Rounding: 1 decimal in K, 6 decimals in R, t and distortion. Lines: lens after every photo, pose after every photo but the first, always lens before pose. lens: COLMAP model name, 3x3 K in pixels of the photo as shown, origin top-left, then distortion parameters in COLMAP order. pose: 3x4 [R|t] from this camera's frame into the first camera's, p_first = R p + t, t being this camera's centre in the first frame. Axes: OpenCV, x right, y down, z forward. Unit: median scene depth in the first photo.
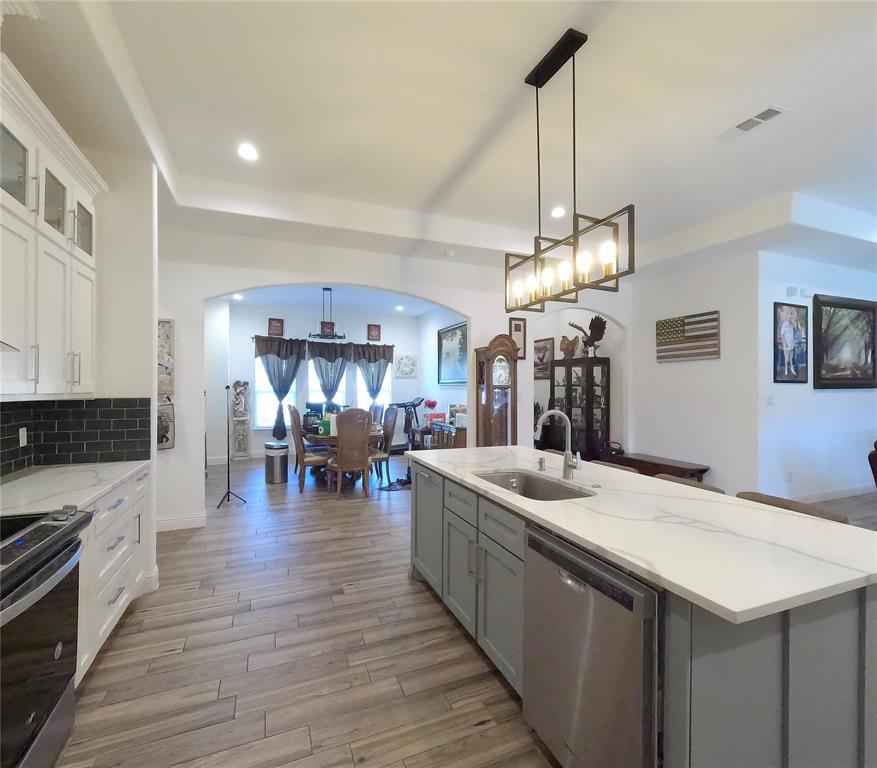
lens RADIAL K [[421.3, 0, 442.4], [0, 421.3, 383.5], [0, 0, 1]] dist [0.000808, 0.001665]
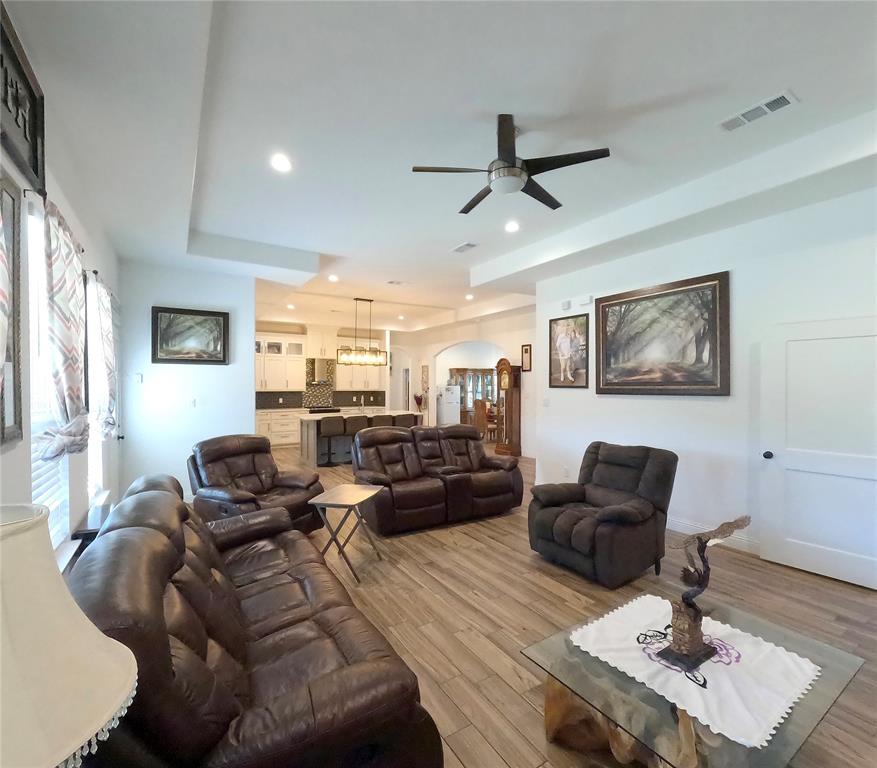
lens RADIAL K [[421.3, 0, 440.6], [0, 421.3, 380.7], [0, 0, 1]] dist [0.000808, 0.001665]
pose [[0.169594, -0.010509, -0.985458, 1.779602], [0.004031, 0.999942, -0.009969, -0.010148], [0.985506, -0.002282, 0.169626, 0.465053]]
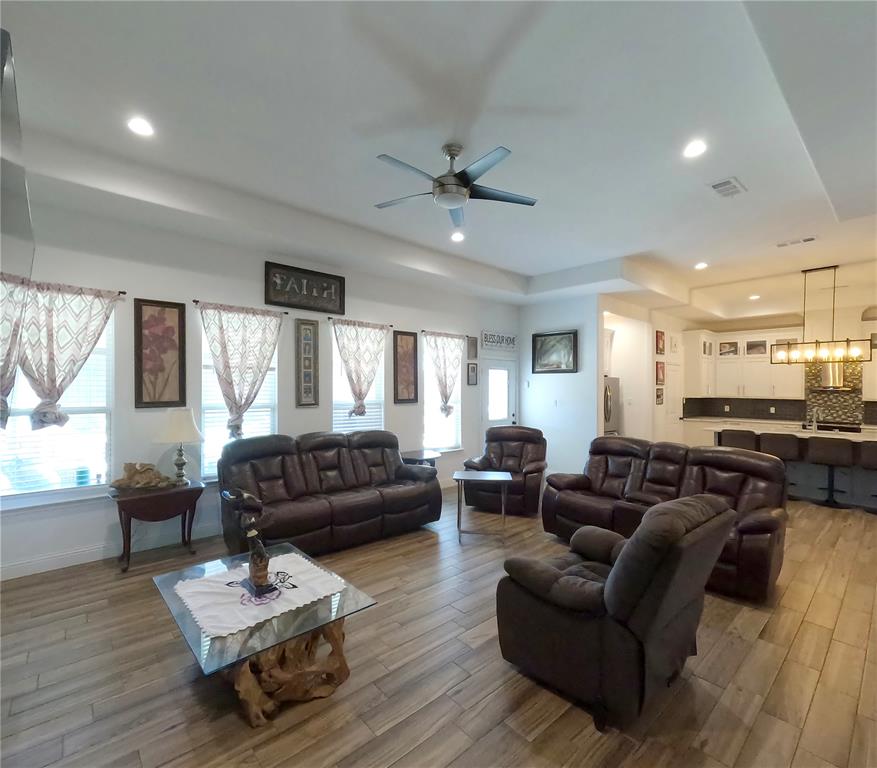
lens RADIAL K [[421.3, 0, 437.9], [0, 421.3, 384.3], [0, 0, 1]] dist [0.000808, 0.001665]
pose [[-0.945898, -0.012101, -0.324237, 1.456194], [-0.008932, 0.999897, -0.011260, -0.009758], [0.324340, -0.007755, -0.945909, 1.187879]]
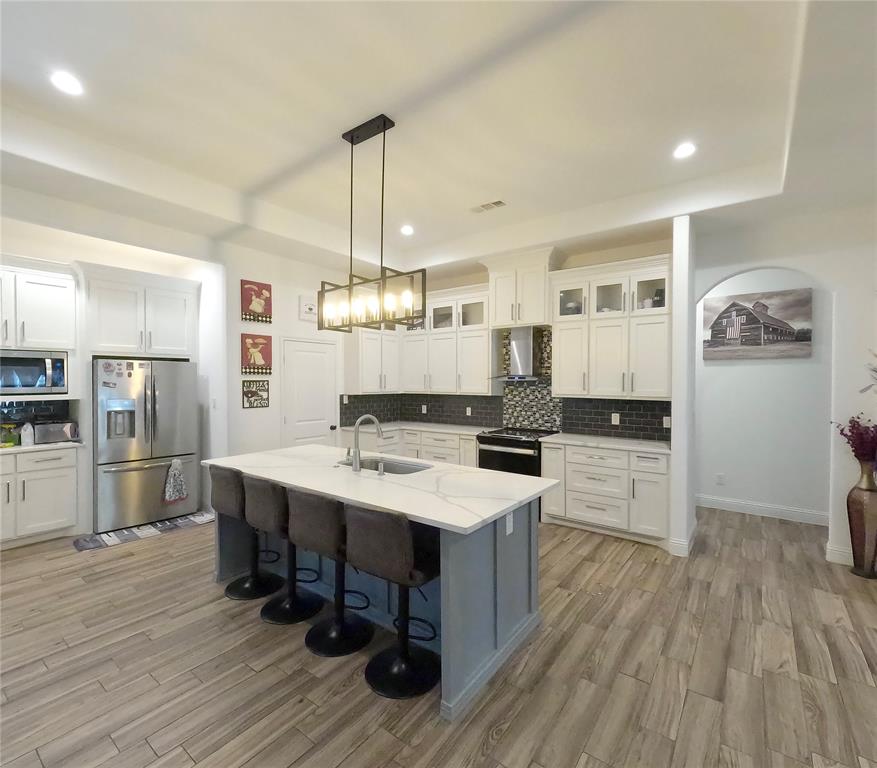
lens RADIAL K [[421.3, 0, 438.5], [0, 421.3, 385.1], [0, 0, 1]] dist [0.000808, 0.001665]
pose [[-0.865479, 0.002073, -0.500941, 0.313028], [-0.001146, 0.999981, 0.006117, -0.014767], [0.500944, 0.005869, -0.865460, 0.969052]]
